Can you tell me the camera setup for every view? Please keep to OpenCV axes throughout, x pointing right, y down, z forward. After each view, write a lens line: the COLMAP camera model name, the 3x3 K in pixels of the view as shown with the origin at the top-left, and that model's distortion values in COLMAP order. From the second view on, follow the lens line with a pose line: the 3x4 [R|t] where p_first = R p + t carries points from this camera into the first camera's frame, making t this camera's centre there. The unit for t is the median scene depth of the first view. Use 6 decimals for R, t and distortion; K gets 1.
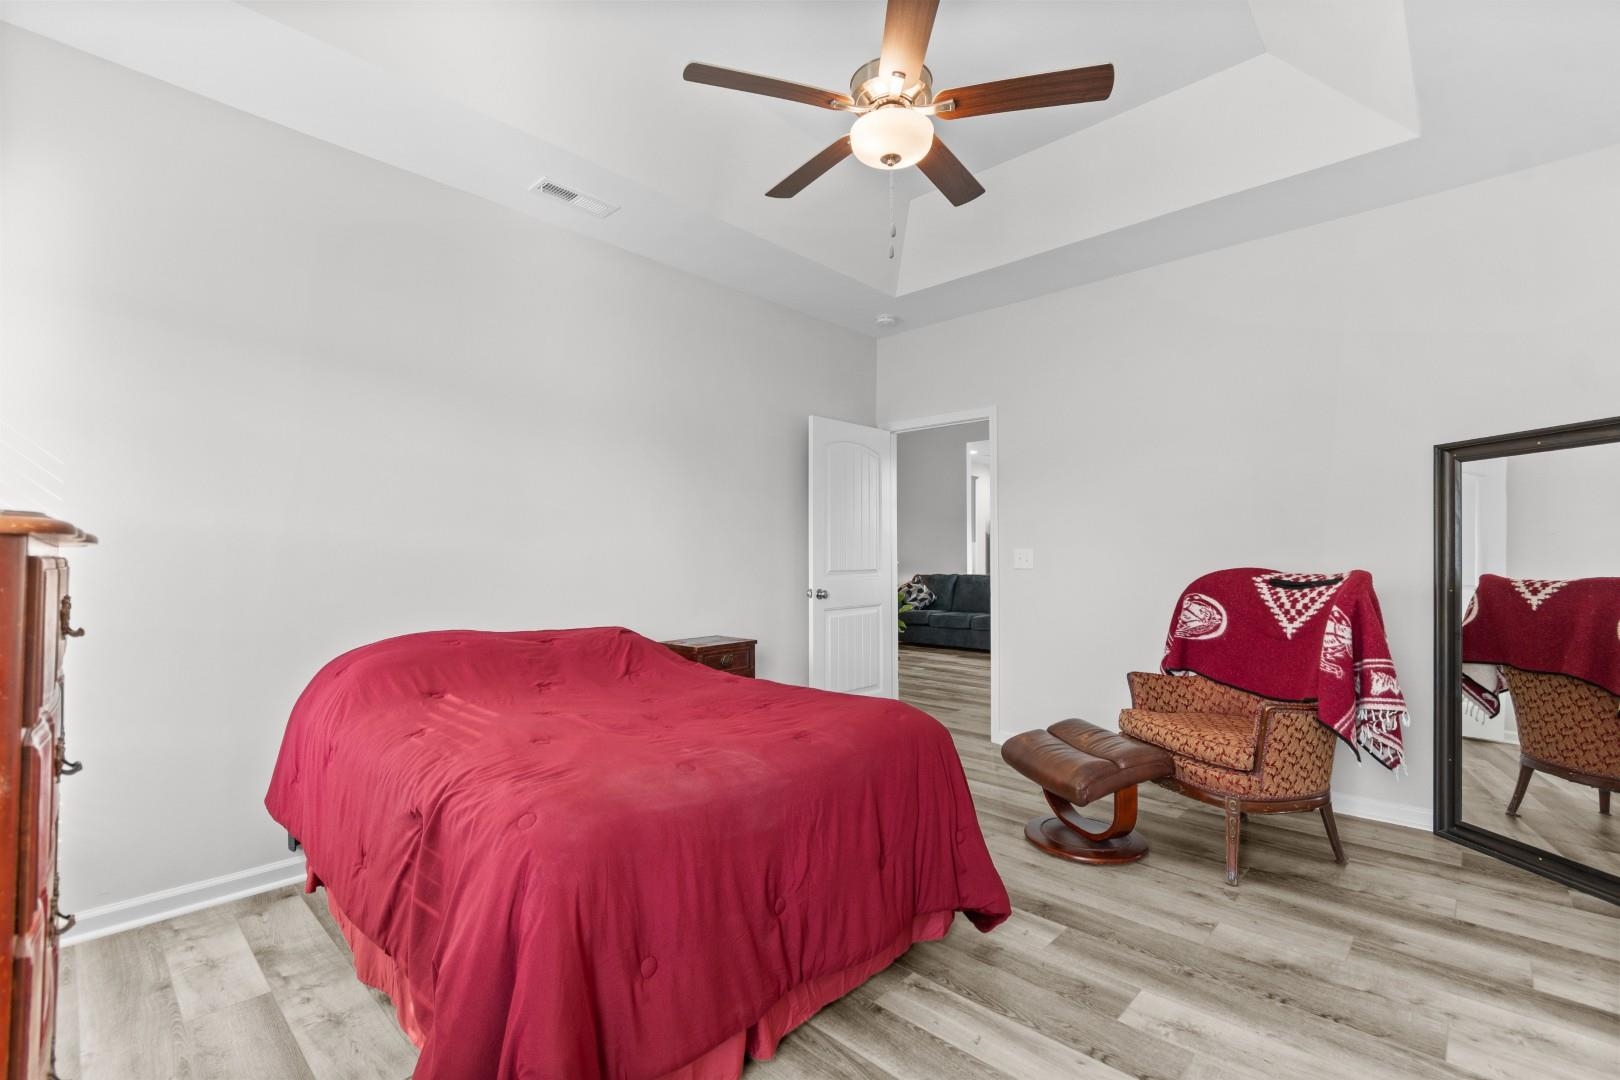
lens RADIAL K [[709.7, 0, 810.0], [0, 709.7, 540.0], [0, 0, 1]] dist [-0.001492, -0.000376]
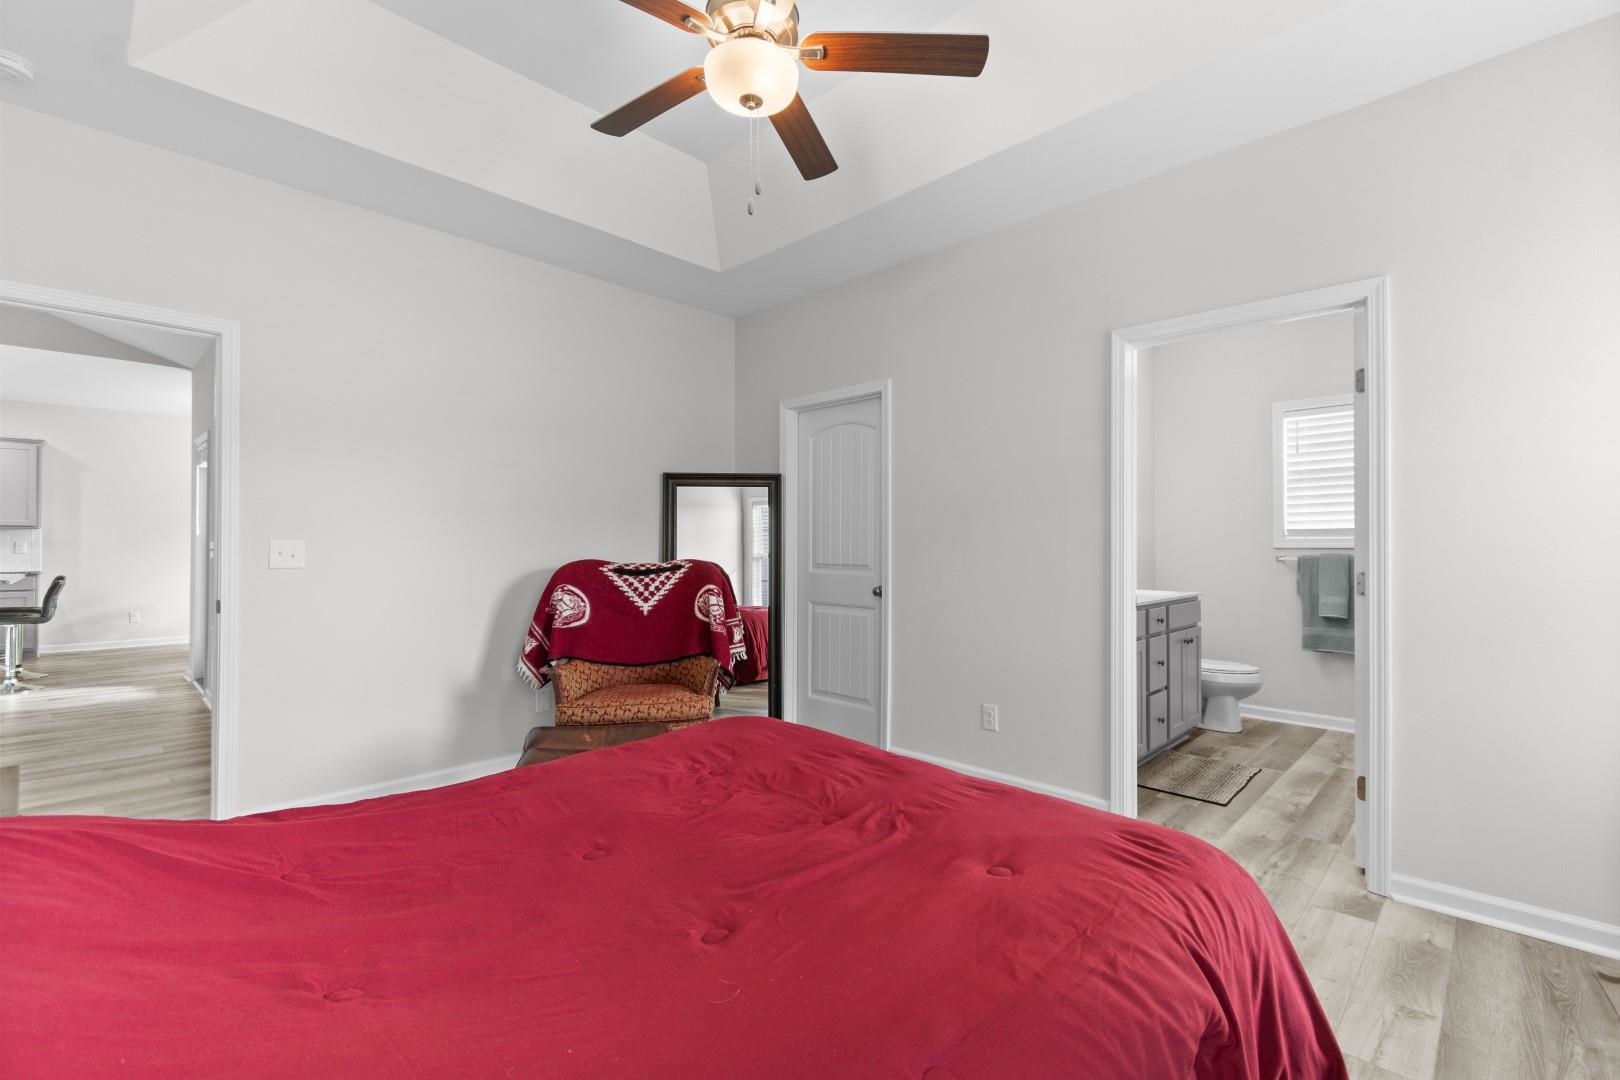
lens RADIAL K [[709.7, 0, 810.0], [0, 709.7, 540.0], [0, 0, 1]] dist [-0.001492, -0.000376]
pose [[0.016712, 0.008625, 0.999823, -0.576755], [-0.023937, 0.999680, -0.008224, 0.009188], [-0.999574, -0.023795, 0.016913, 0.682484]]
